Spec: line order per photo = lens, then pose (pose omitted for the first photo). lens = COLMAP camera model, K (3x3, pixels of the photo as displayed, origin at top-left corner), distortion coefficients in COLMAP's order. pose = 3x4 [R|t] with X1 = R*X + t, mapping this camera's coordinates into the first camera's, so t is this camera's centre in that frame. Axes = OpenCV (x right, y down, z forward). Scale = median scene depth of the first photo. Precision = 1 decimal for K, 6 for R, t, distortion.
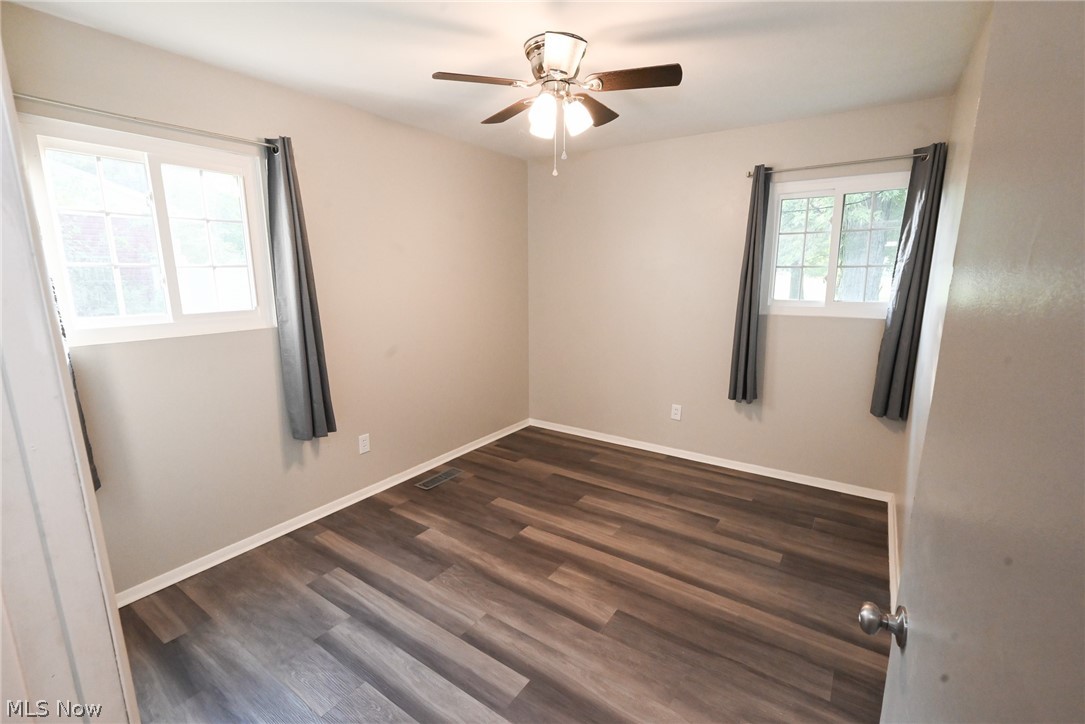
lens RADIAL K [[483.9, 0, 542.5], [0, 483.9, 366.6], [0, 0, 1]] dist [-0.001036, 0.000147]
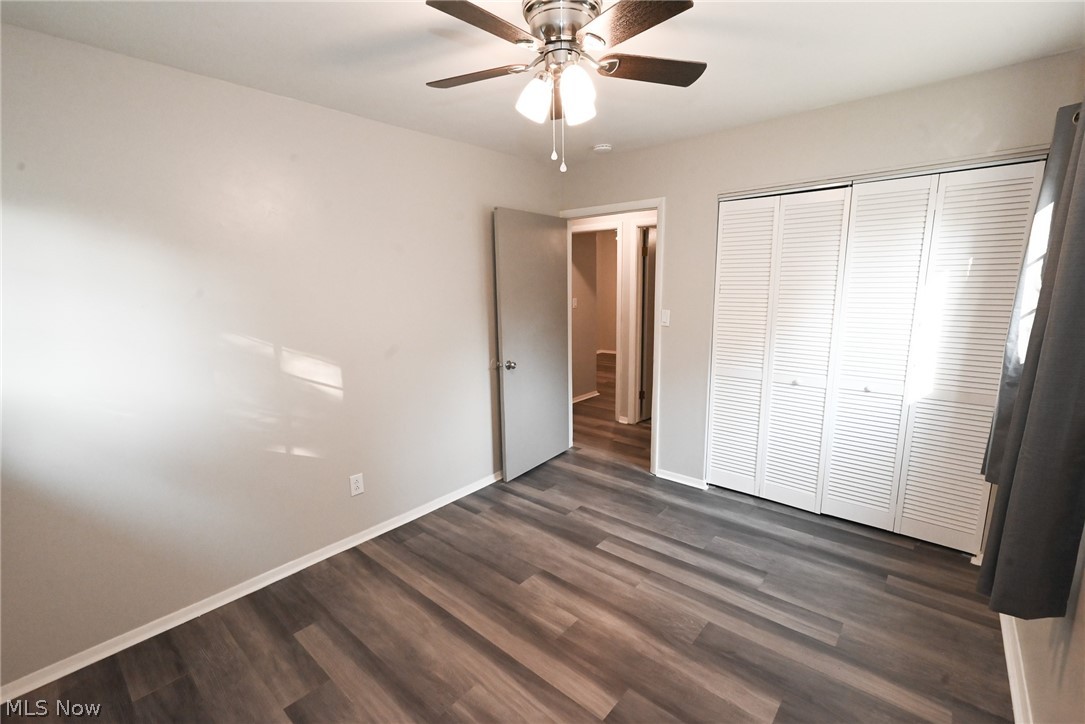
lens RADIAL K [[483.9, 0, 544.4], [0, 483.9, 358.8], [0, 0, 1]] dist [-0.001036, 0.000147]
pose [[-0.993088, 0.005371, 0.117253, -0.036751], [0.046919, 0.933834, 0.354616, -0.368796], [-0.107590, 0.357667, -0.927631, 1.731263]]
